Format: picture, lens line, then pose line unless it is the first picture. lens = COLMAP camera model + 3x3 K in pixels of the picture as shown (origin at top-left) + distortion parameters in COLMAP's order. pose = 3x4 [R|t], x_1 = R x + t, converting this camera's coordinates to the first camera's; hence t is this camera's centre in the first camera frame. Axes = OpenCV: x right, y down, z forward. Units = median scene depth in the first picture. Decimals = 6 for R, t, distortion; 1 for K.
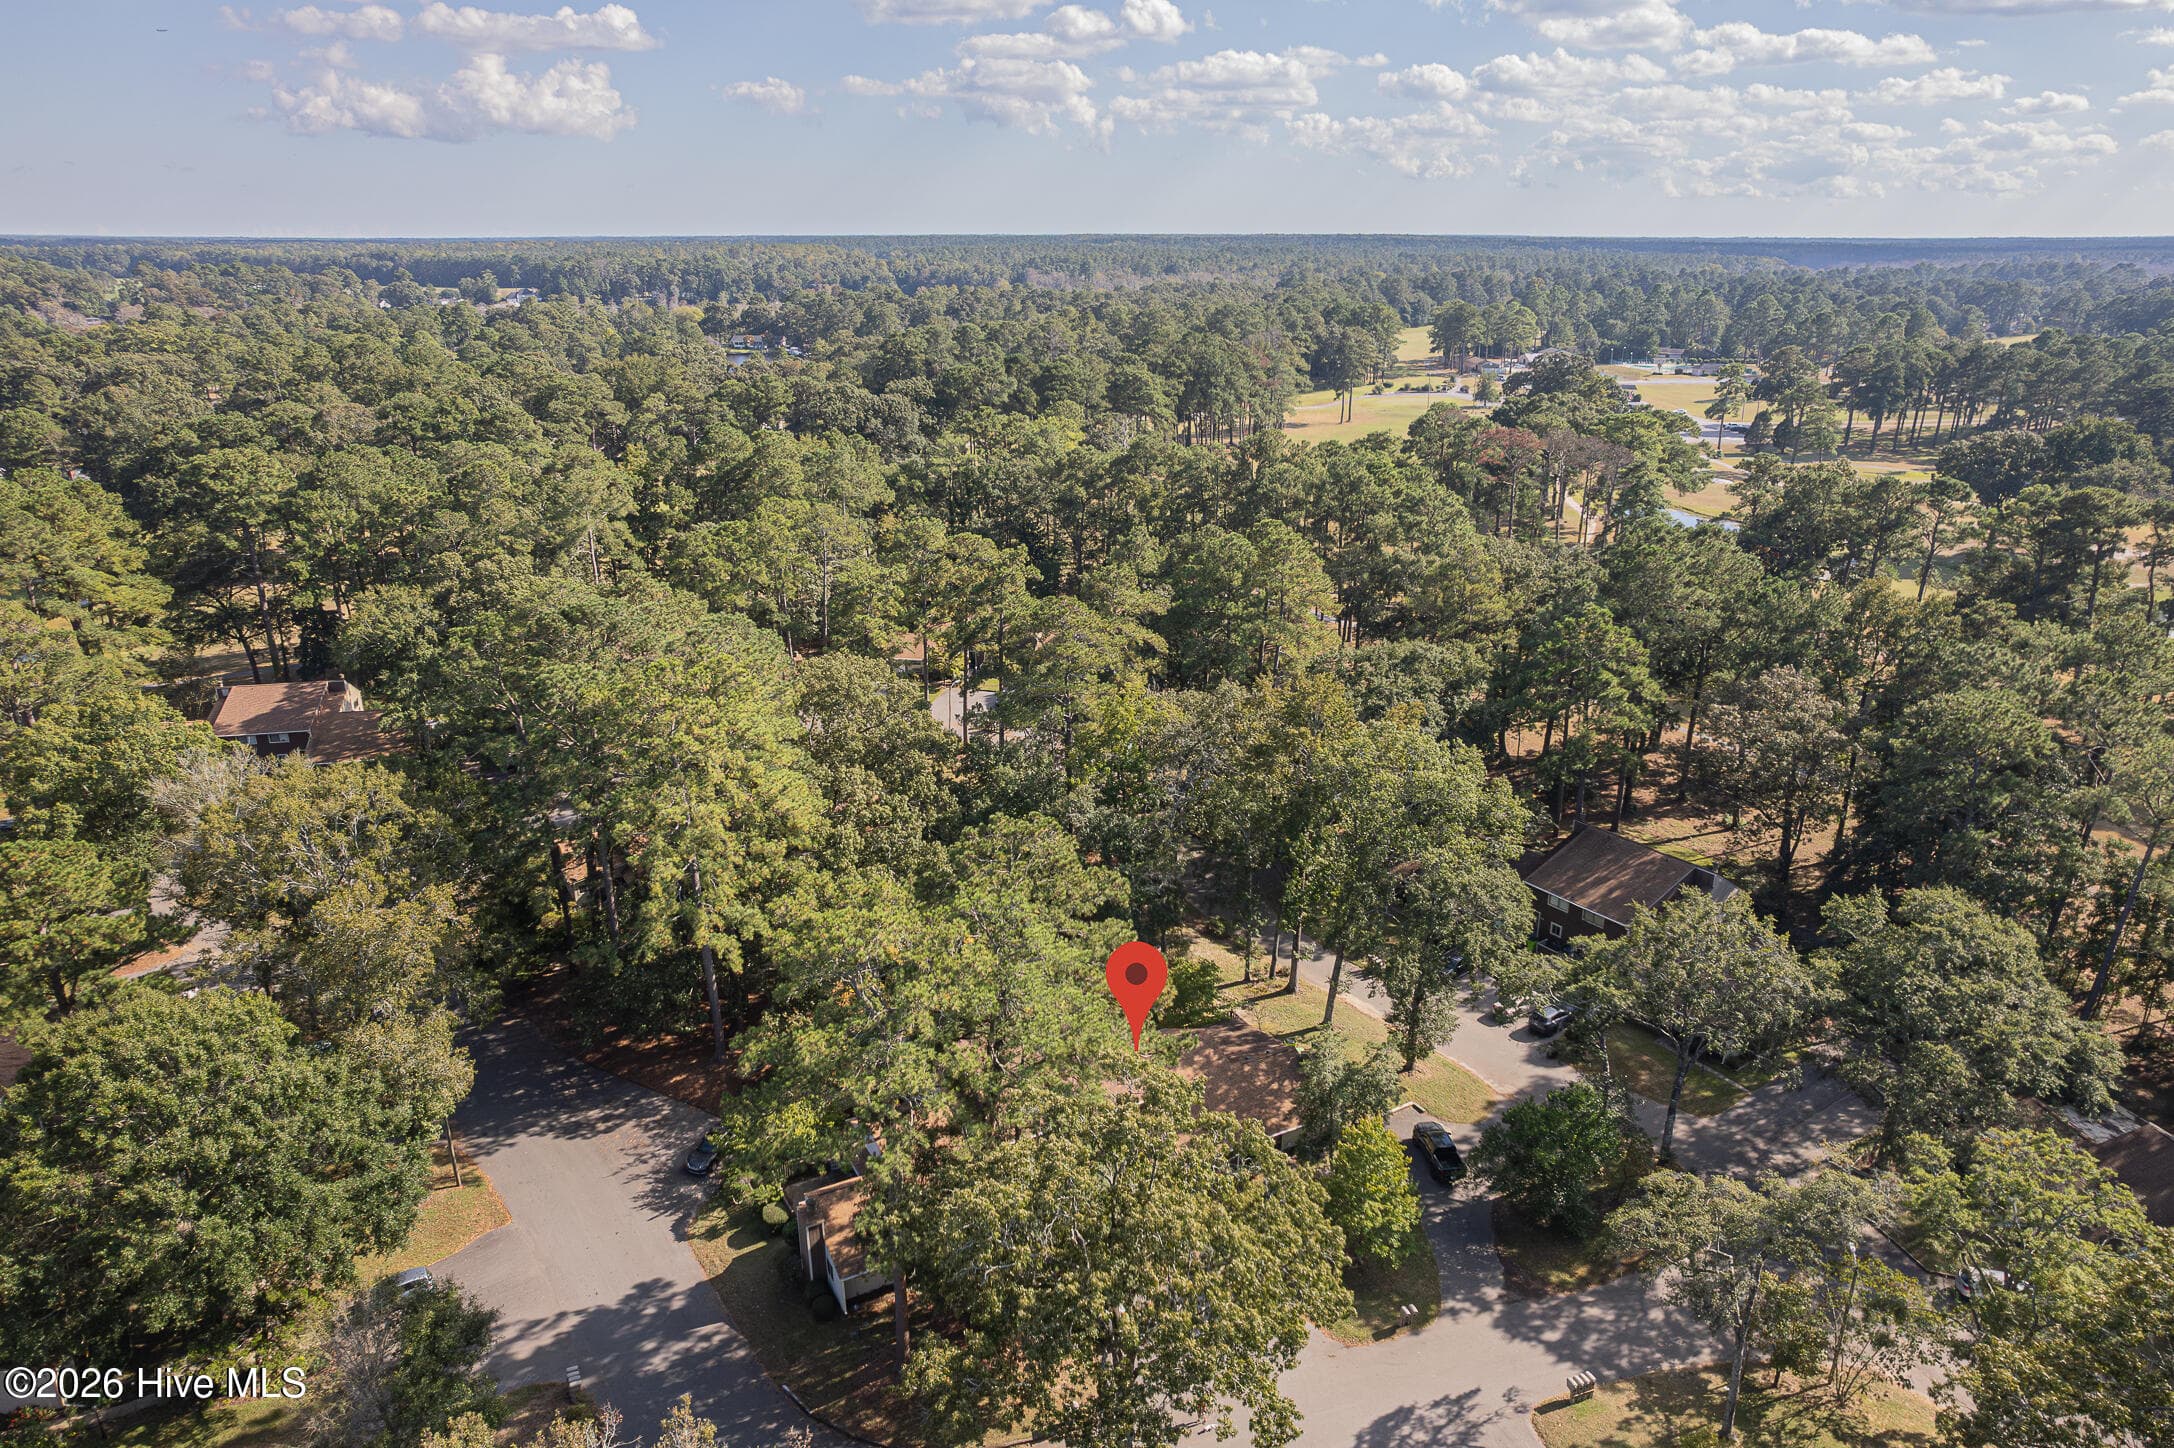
lens RADIAL K [[1400.6, 0, 1087.3], [0, 1400.6, 736.6], [0, 0, 1]] dist [-0.076278, 0.093313]
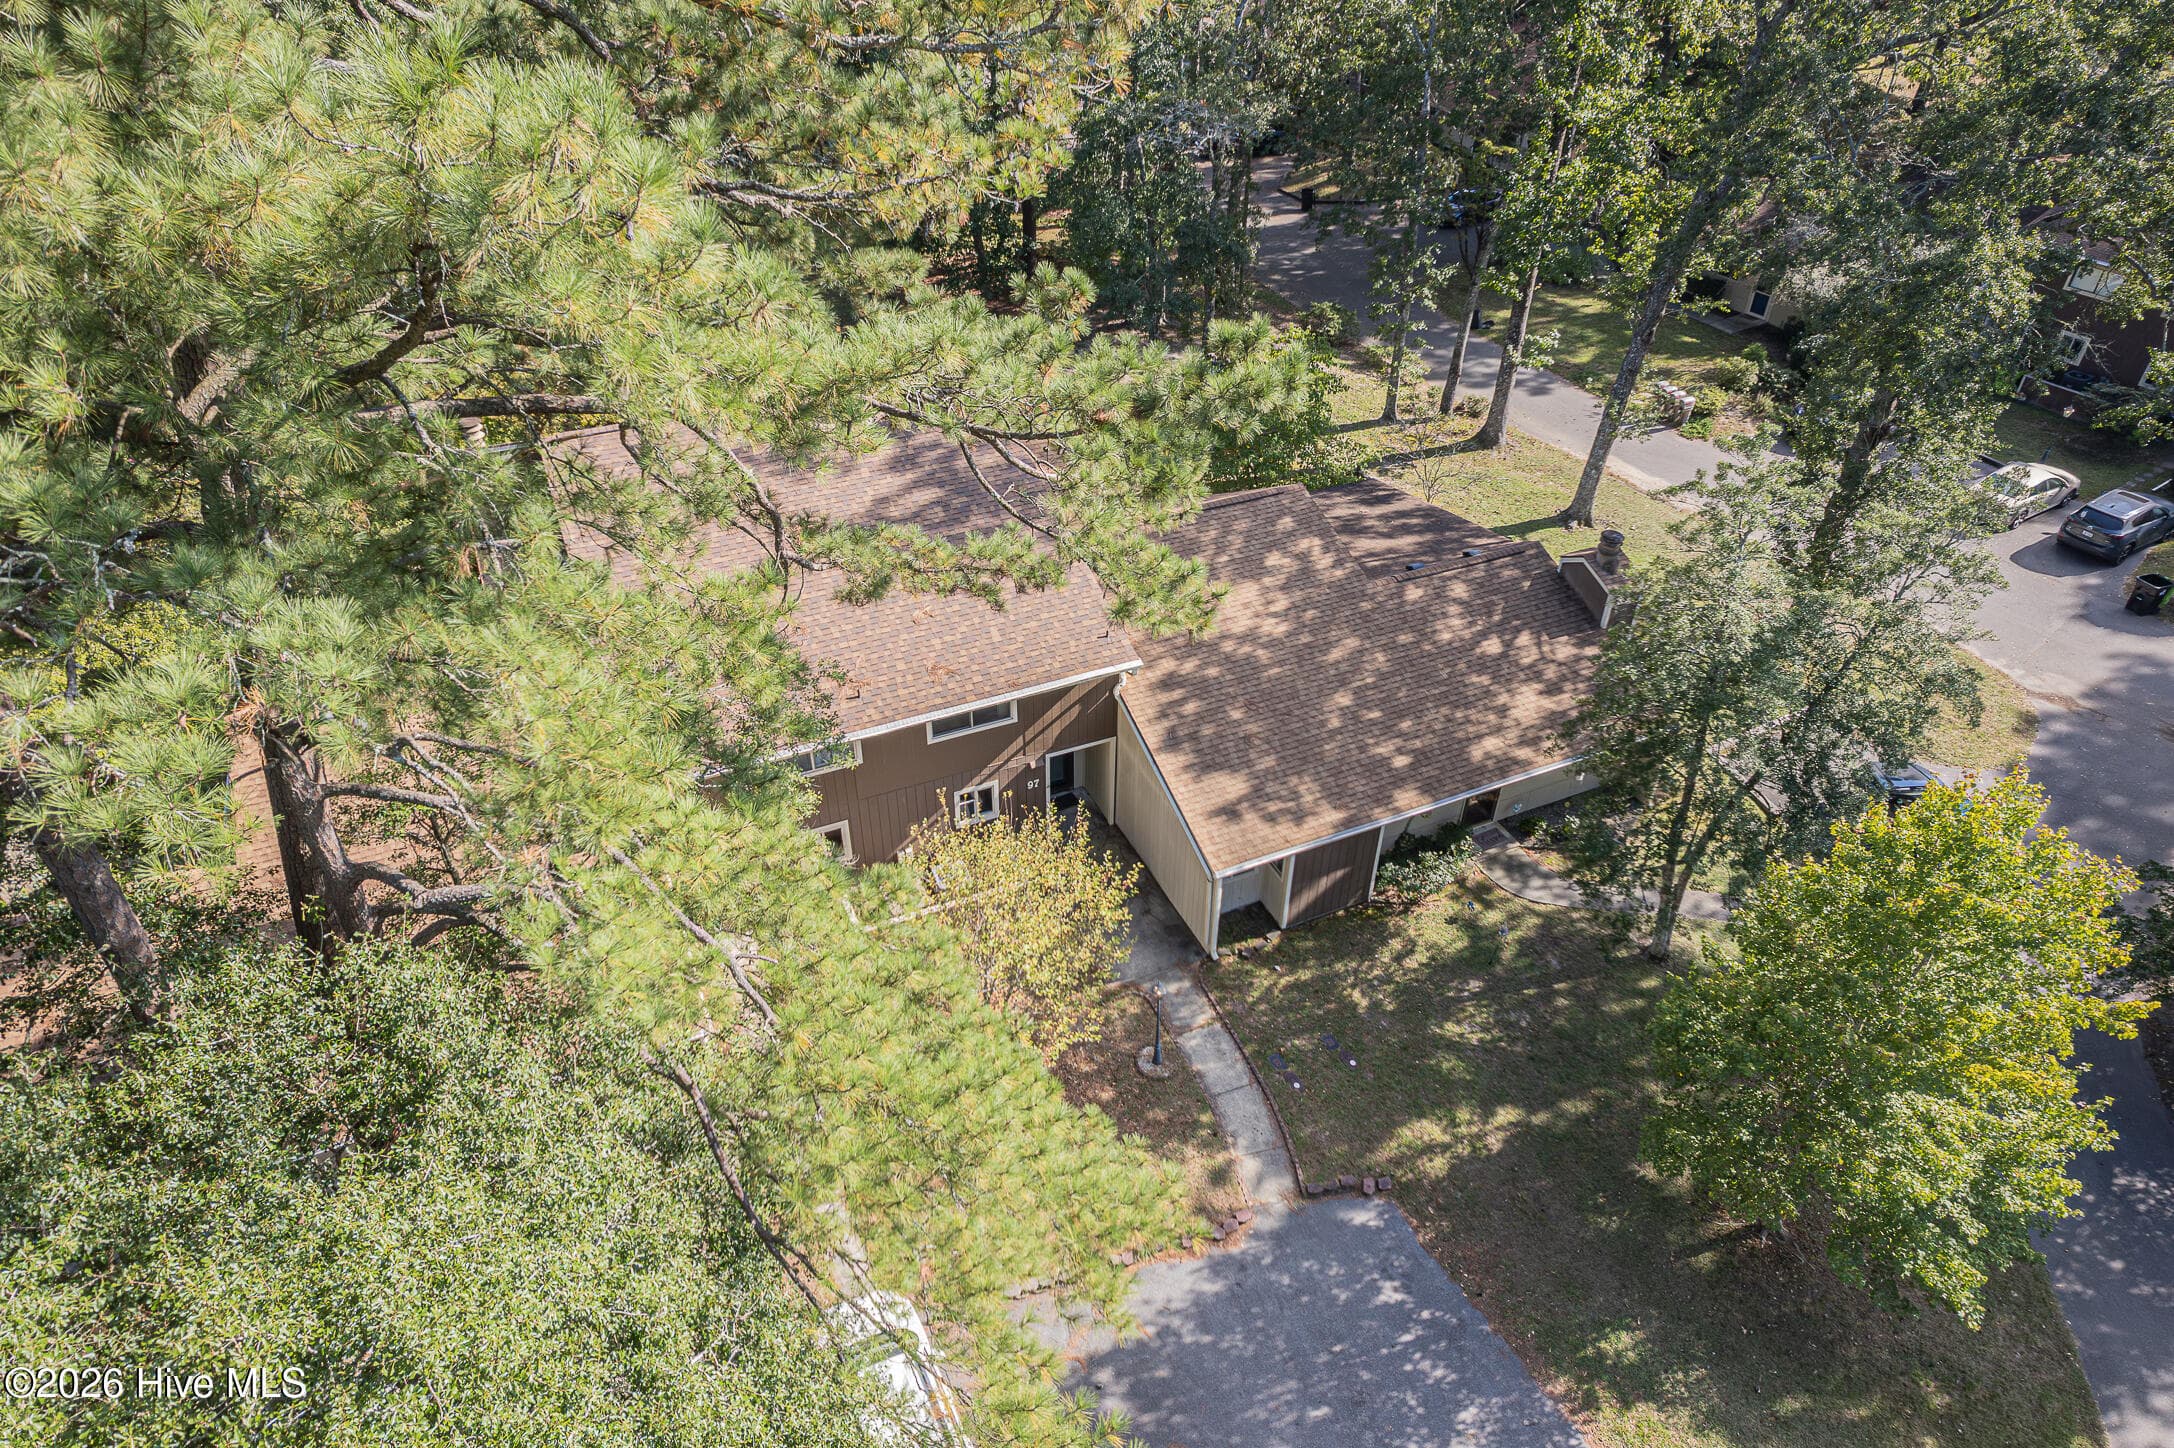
lens RADIAL K [[1395.8, 0, 1080.4], [0, 1395.8, 728.4], [0, 0, 1]] dist [-0.035697, 0.000189]
pose [[0.997721, 0.037925, -0.055800, 0.036732], [-0.019335, 0.953093, 0.302059, 0.119270], [0.064639, -0.300292, 0.951655, 0.467133]]
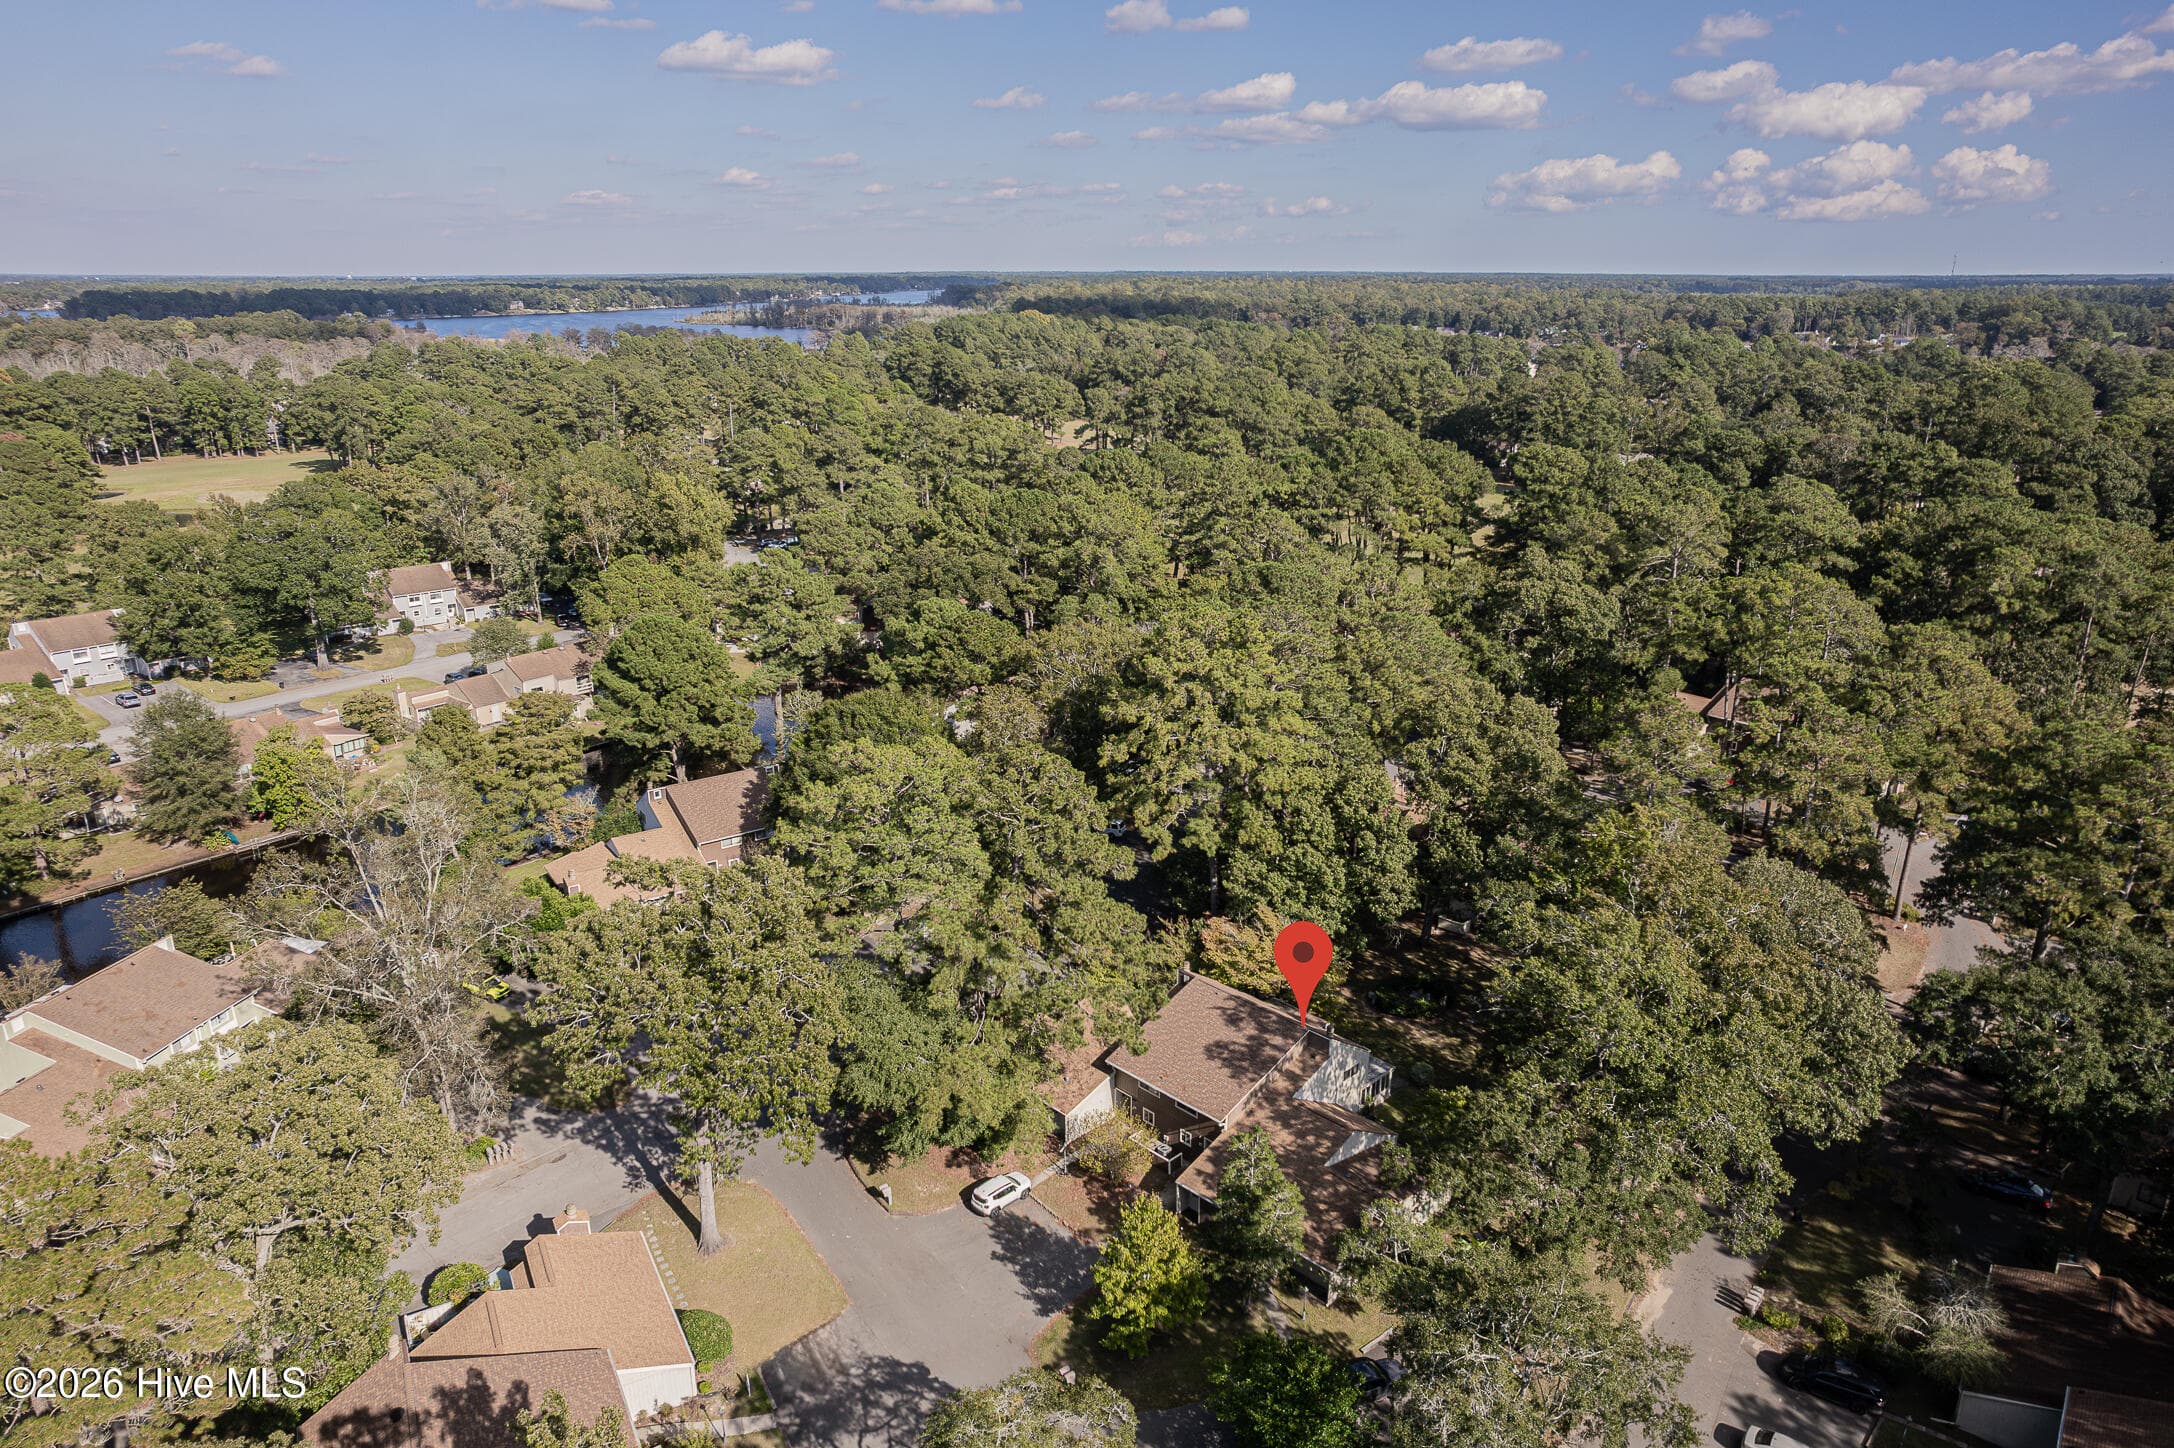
lens RADIAL K [[1395.8, 0, 1080.4], [0, 1395.8, 728.4], [0, 0, 1]] dist [-0.035697, 0.000189]
pose [[0.267956, 0.291096, -0.918402, 0.596369], [-0.311146, 0.928328, 0.203461, -0.124142], [0.911805, 0.231239, 0.339324, 0.341671]]
